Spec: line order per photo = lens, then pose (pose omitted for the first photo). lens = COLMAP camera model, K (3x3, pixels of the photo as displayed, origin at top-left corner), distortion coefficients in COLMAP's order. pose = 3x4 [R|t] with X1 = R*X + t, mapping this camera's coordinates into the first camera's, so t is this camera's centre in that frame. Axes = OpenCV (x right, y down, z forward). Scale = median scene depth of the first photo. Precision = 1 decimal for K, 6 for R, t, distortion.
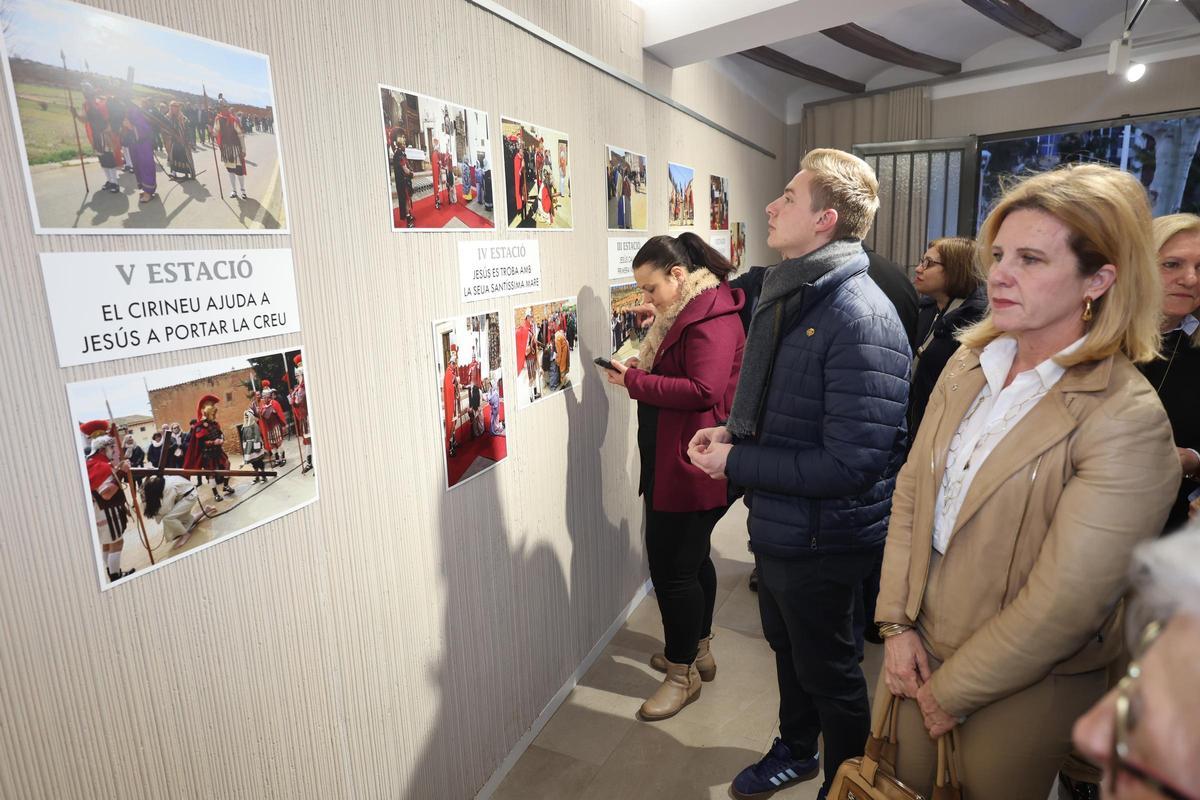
lens RADIAL K [[729.0, 0, 599.9], [0, 729.0, 395.8], [0, 0, 1]] dist [0.001299, 0.000860]
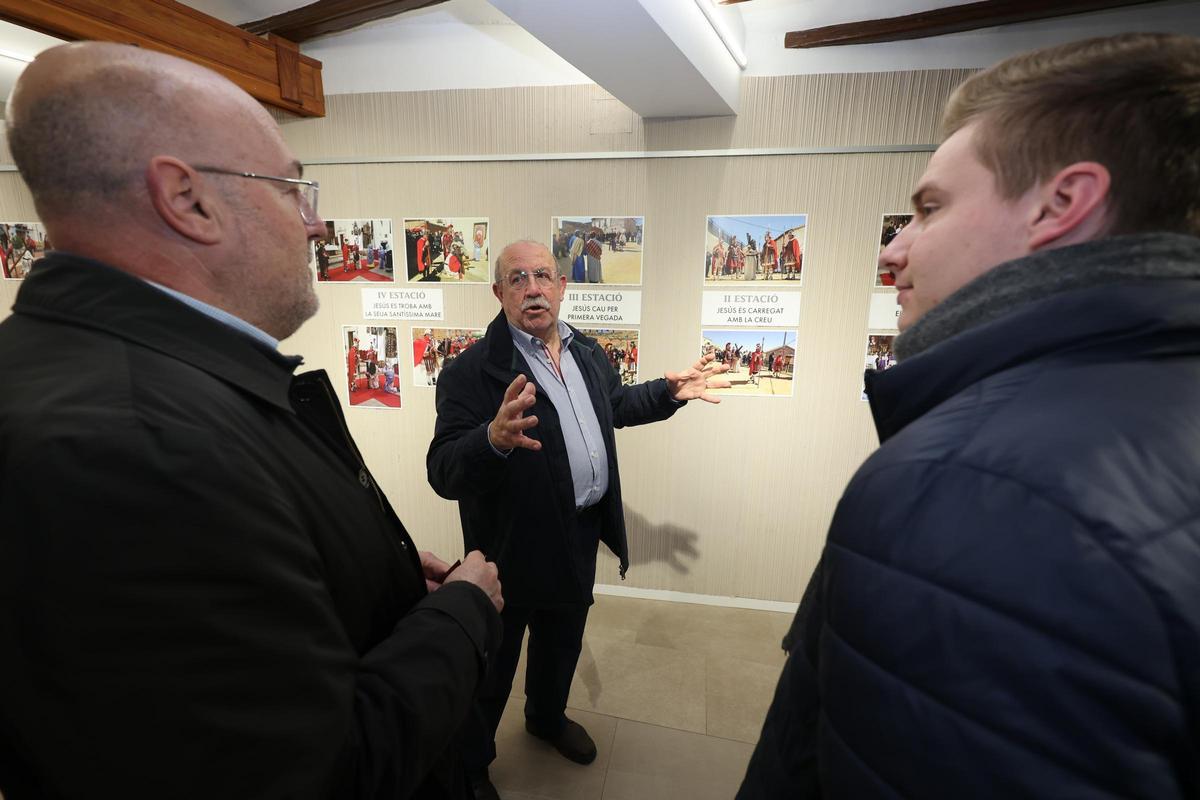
lens RADIAL K [[507.8, 0, 600.2], [0, 507.8, 398.1], [0, 0, 1]] dist [0.001140, 0.000067]
pose [[0.261326, 0.225204, -0.938612, 1.291815], [-0.218643, 0.960938, 0.169687, -0.287109], [0.940162, 0.160877, 0.300358, 1.186102]]
